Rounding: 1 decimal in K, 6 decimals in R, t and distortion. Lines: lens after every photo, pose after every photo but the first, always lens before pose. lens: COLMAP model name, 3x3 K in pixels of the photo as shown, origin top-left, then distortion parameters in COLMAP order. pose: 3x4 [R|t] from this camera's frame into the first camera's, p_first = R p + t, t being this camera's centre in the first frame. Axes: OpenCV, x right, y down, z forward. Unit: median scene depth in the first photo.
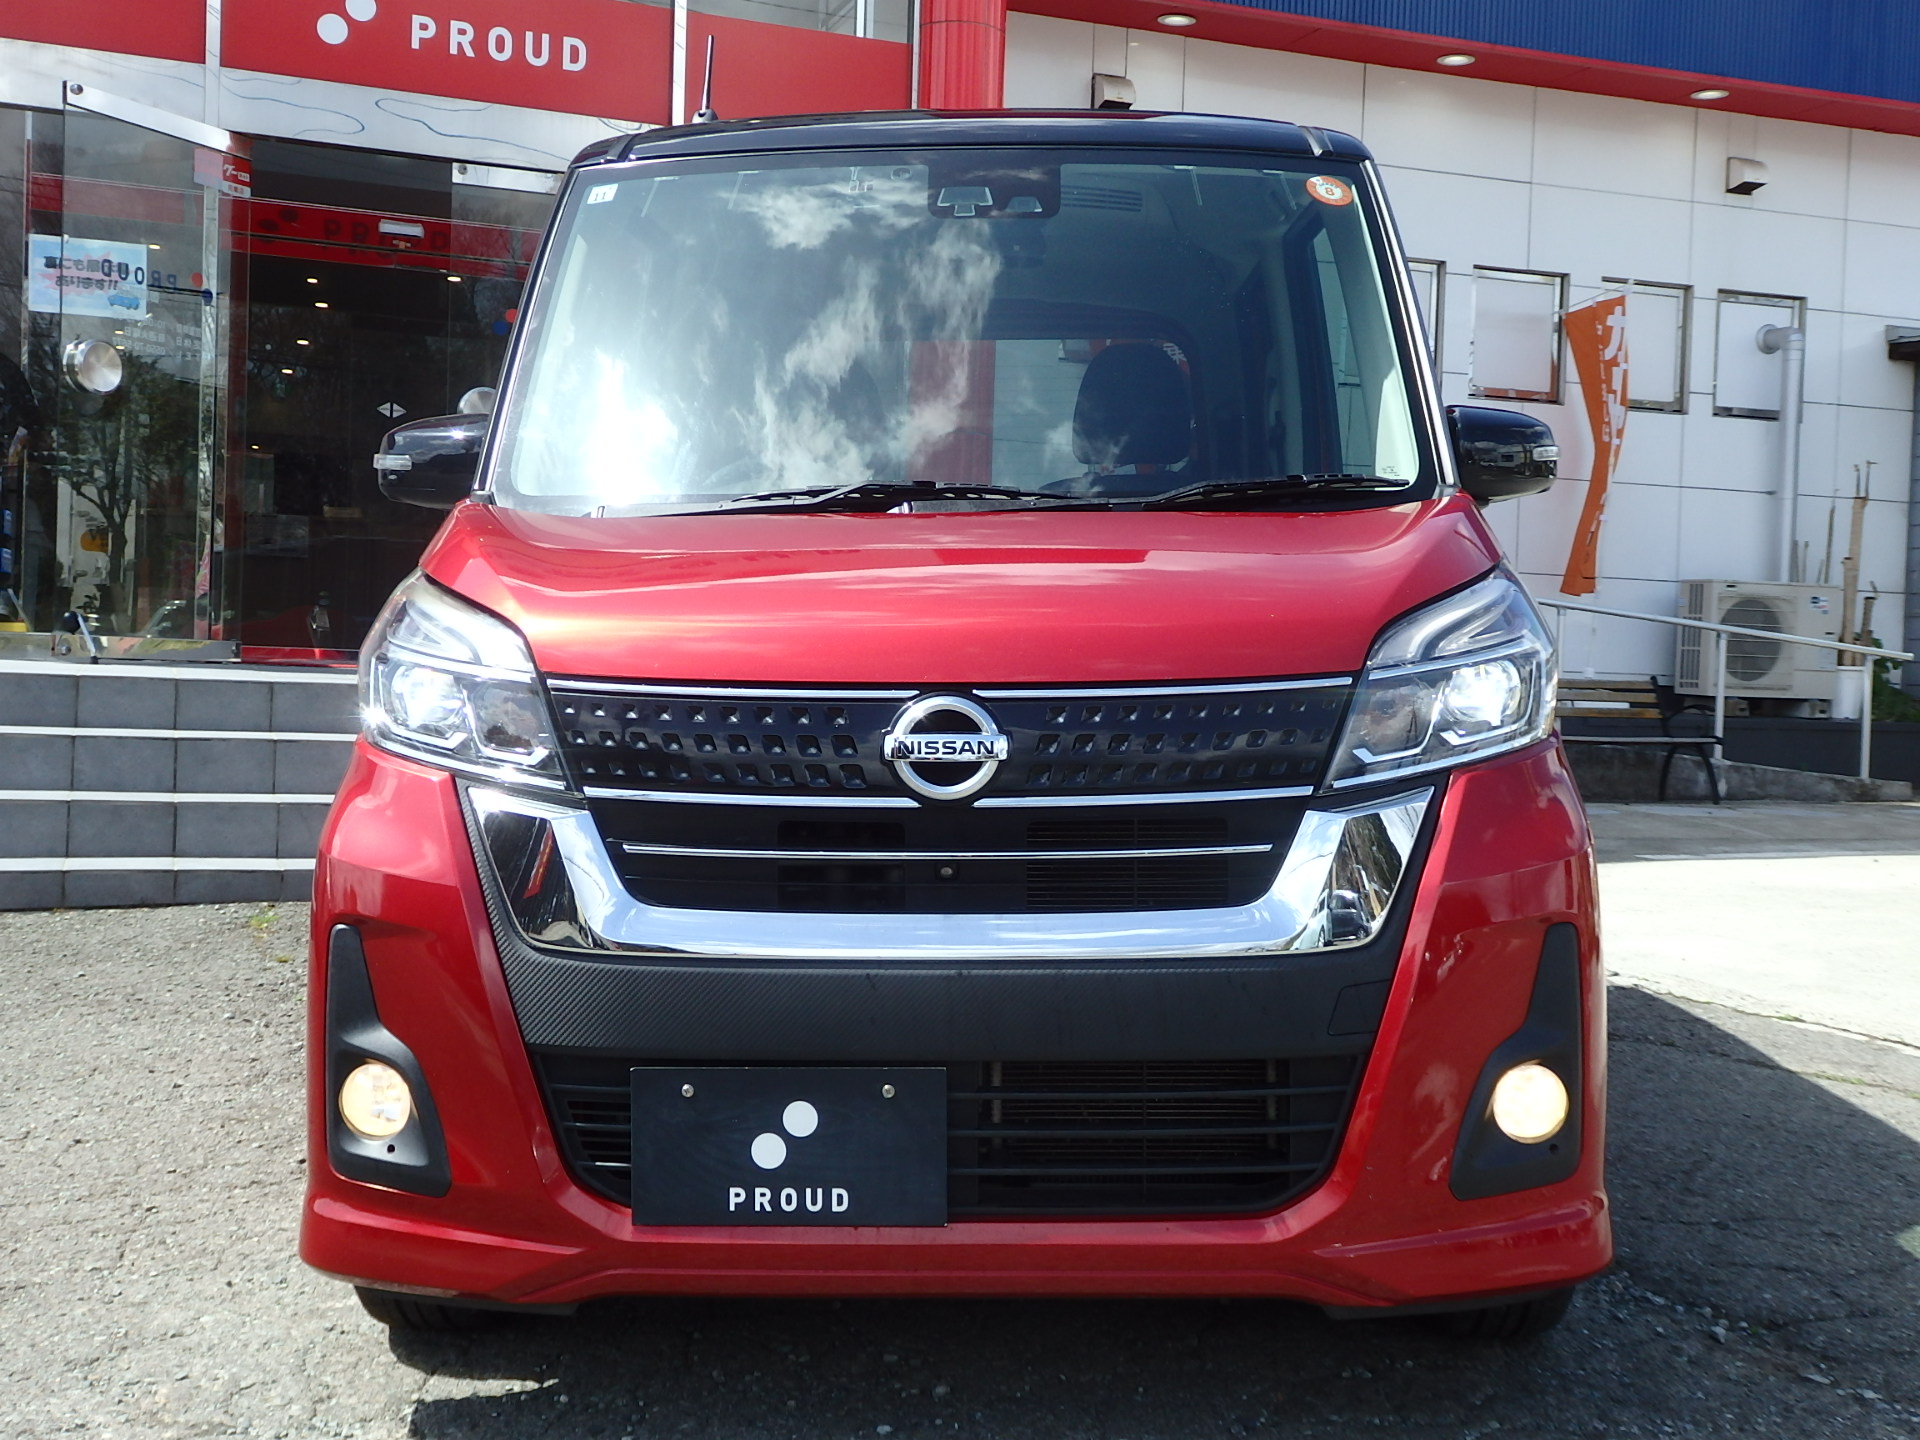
lens RADIAL K [[2184.8, 0, 960.0], [0, 2184.8, 720.0], [0, 0, 1]] dist [0.071399, 0.003049]
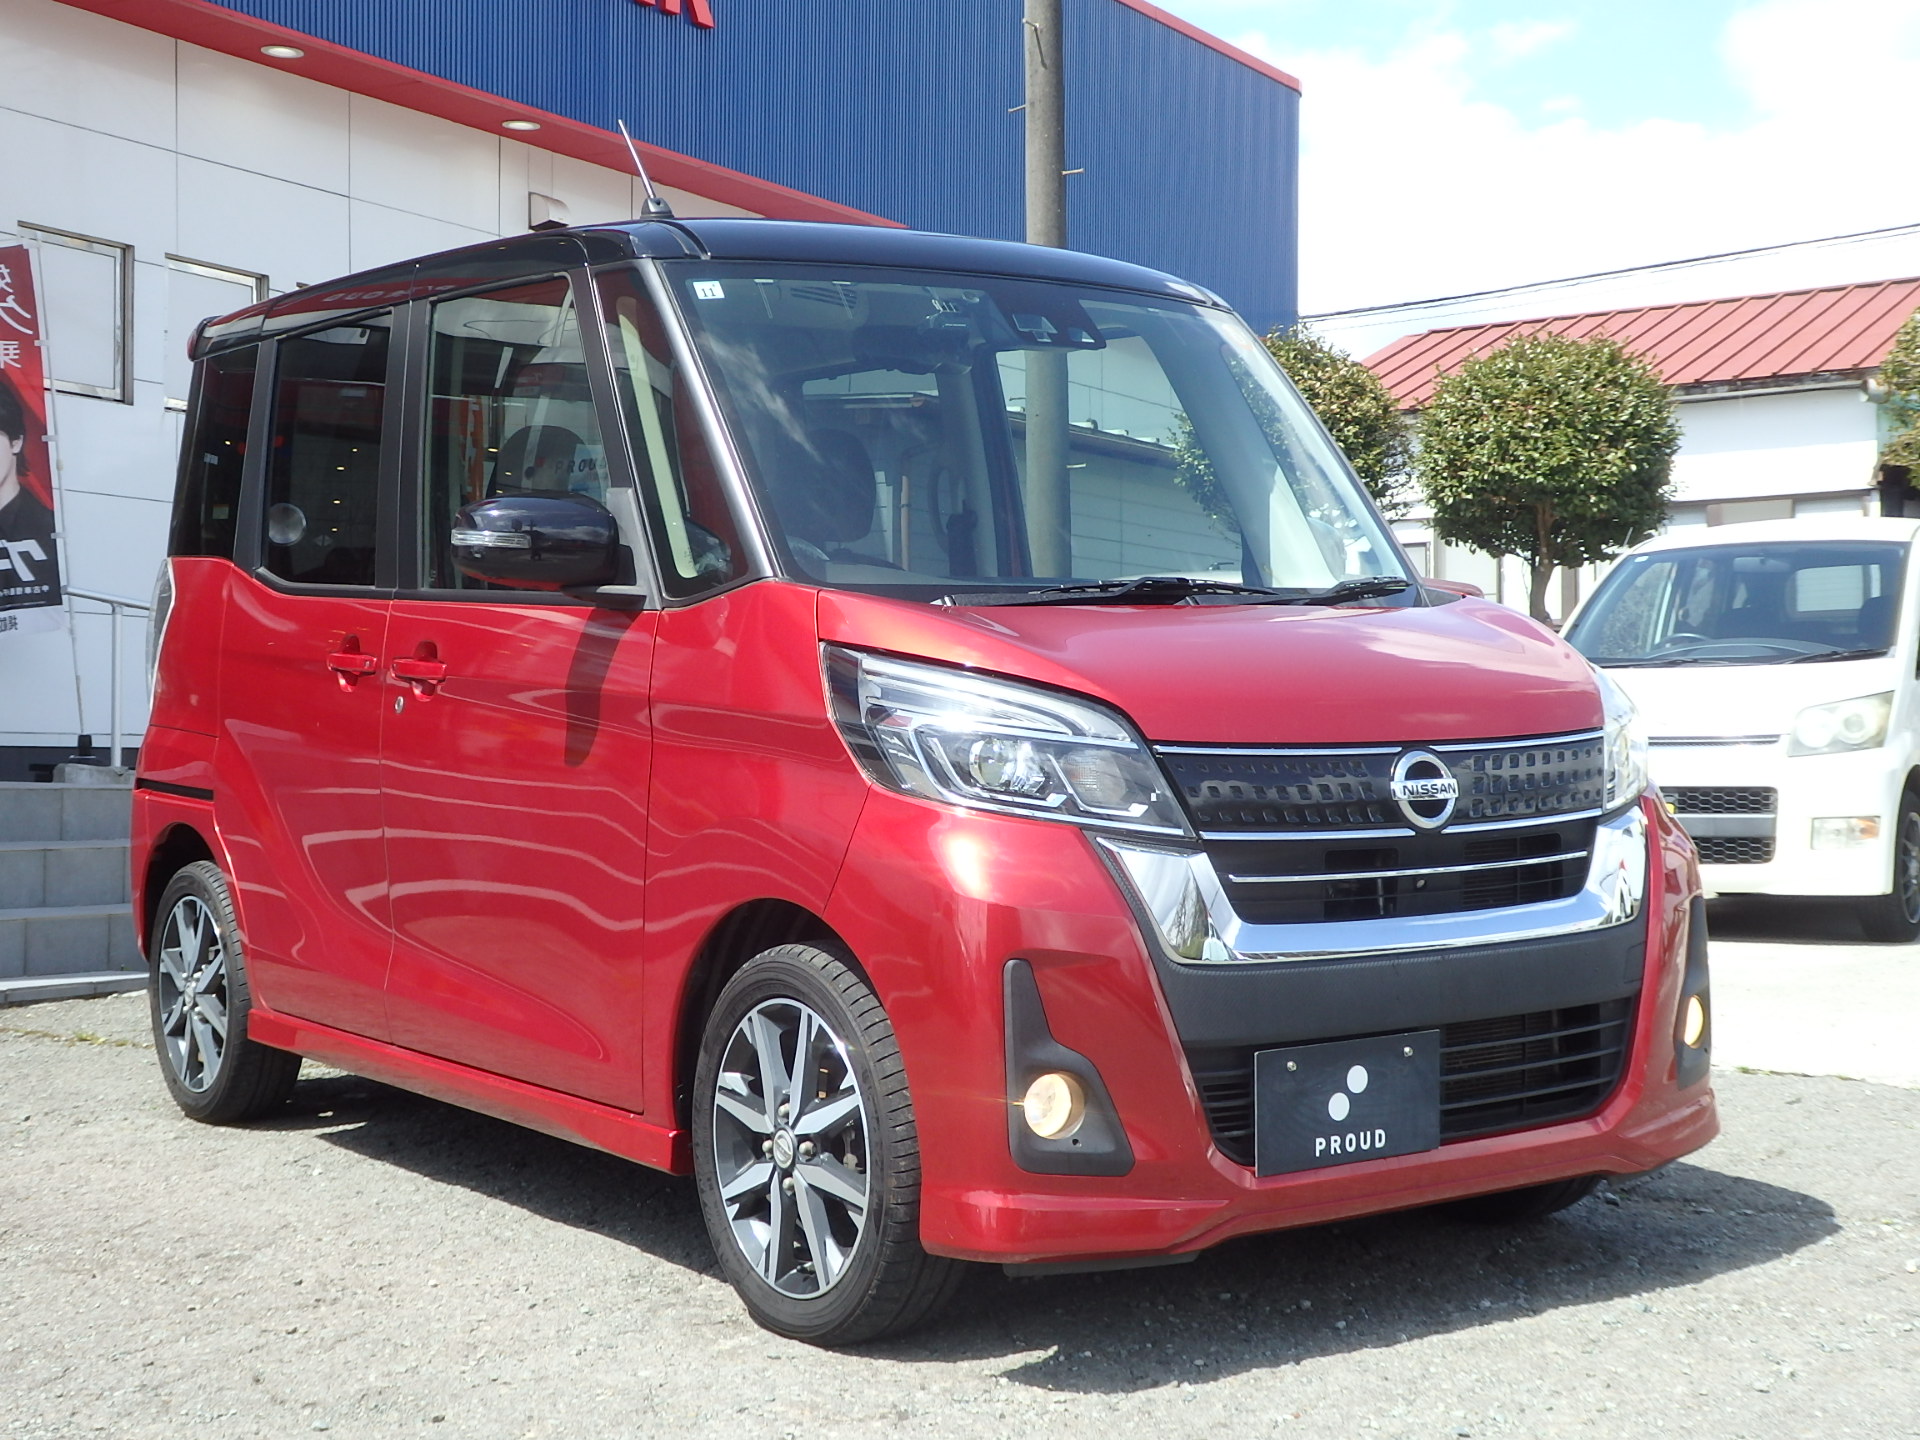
lens RADIAL K [[2737.7, 0, 960.0], [0, 2737.7, 720.0], [0, 0, 1]] dist [0.001070, 0.027760]
pose [[0.793866, -0.016950, 0.607857, -1.236359], [0.035458, 0.999201, -0.018446, -0.008918], [-0.607058, 0.036197, 0.793832, -0.151554]]
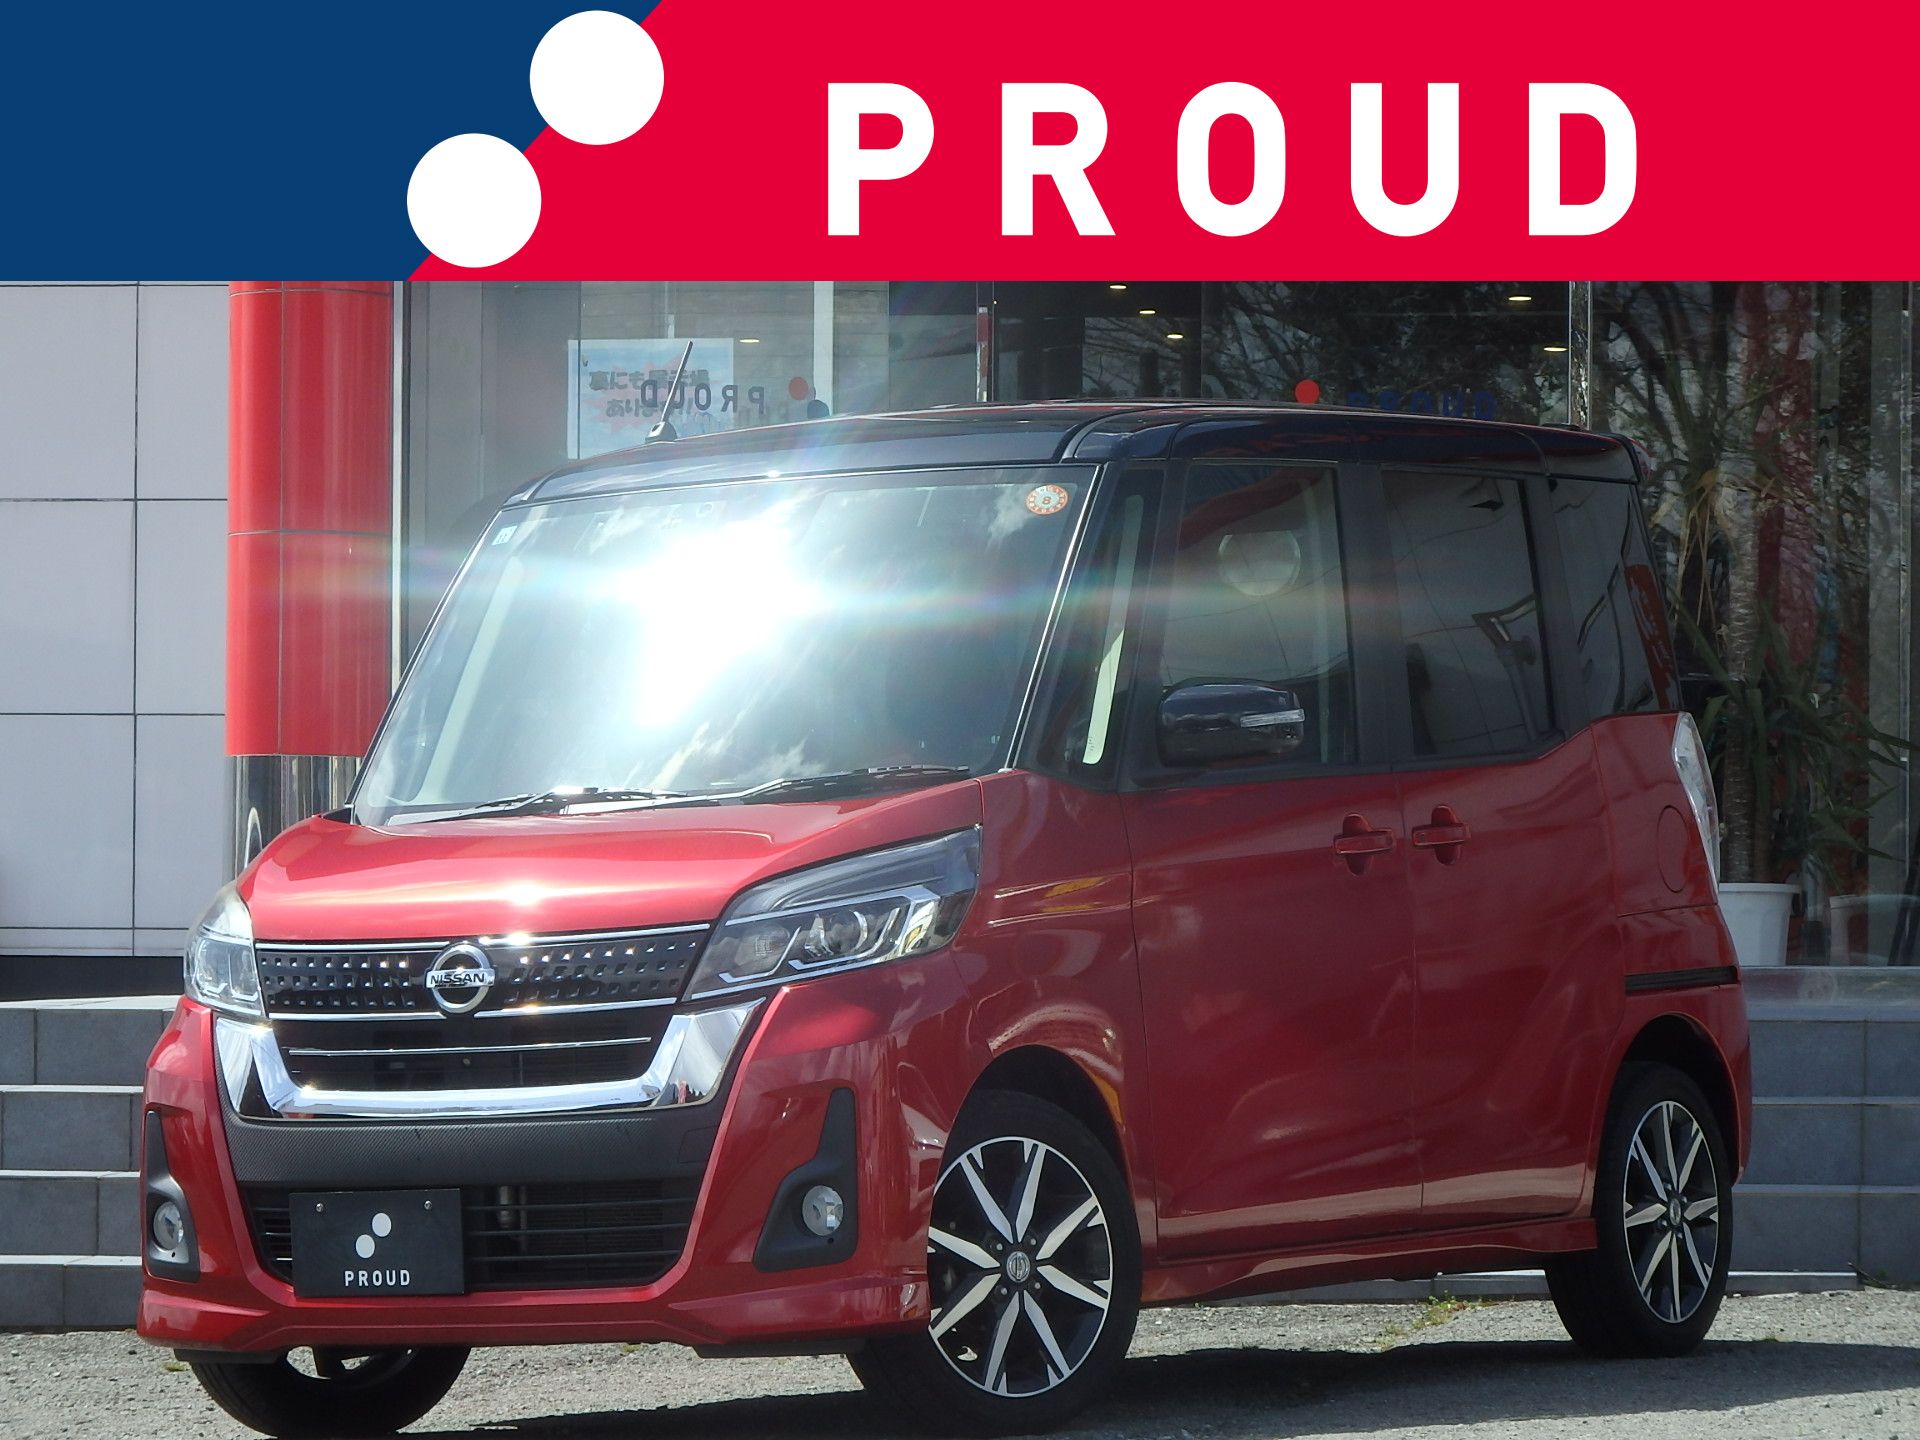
lens RADIAL K [[7616.8, 0, 960.0], [0, 7616.8, 720.0], [0, 0, 1]] dist [0.049470, -0.709331]
pose [[0.884214, -0.044192, -0.464988, 2.750365], [0.009828, 0.997054, -0.076070, 0.238251], [0.466979, 0.062692, 0.882043, -3.493624]]
